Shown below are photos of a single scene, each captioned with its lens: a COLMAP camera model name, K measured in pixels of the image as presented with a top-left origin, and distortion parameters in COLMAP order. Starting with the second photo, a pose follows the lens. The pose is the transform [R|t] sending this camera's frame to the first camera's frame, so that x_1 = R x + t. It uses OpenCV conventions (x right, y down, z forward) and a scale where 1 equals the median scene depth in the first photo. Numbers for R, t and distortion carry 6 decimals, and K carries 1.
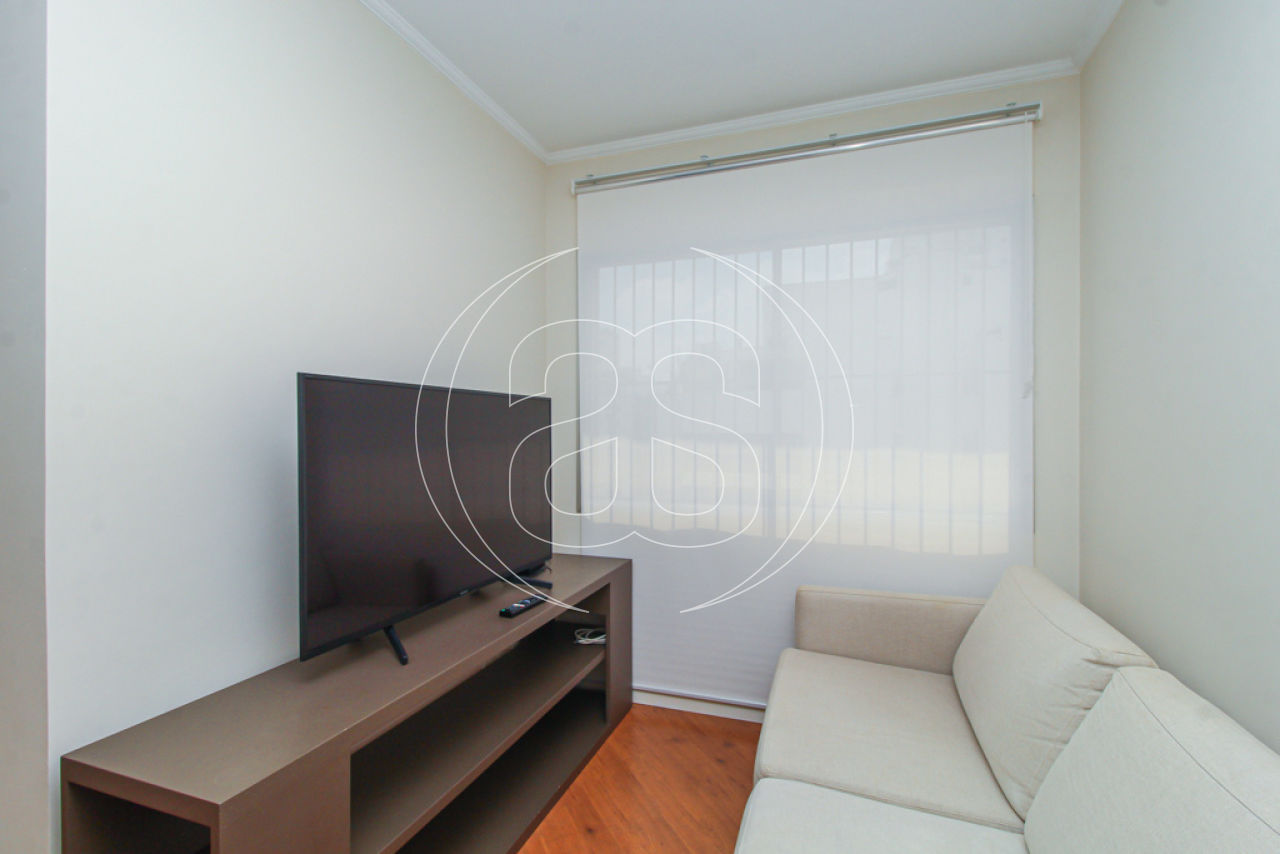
lens RADIAL K [[593.1, 0, 639.5], [0, 593.1, 429.5], [0, 0, 1]] dist [0.022543, 0.000917]
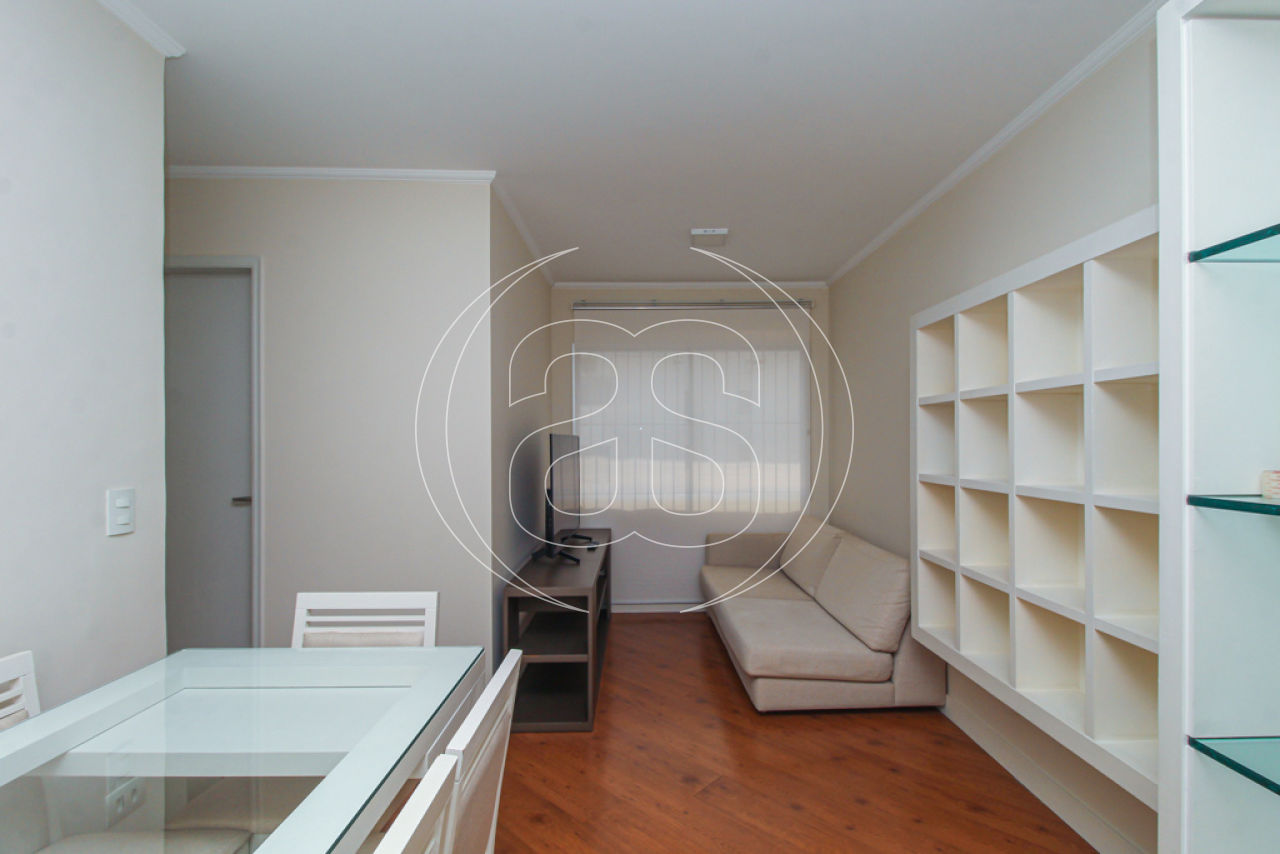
lens RADIAL K [[593.1, 0, 641.9], [0, 593.1, 434.0], [0, 0, 1]] dist [0.022543, 0.000917]
pose [[0.943417, 0.003347, 0.331591, -0.539474], [0.000721, 0.999926, -0.012146, -0.034984], [-0.331607, 0.011698, 0.943345, -0.702509]]
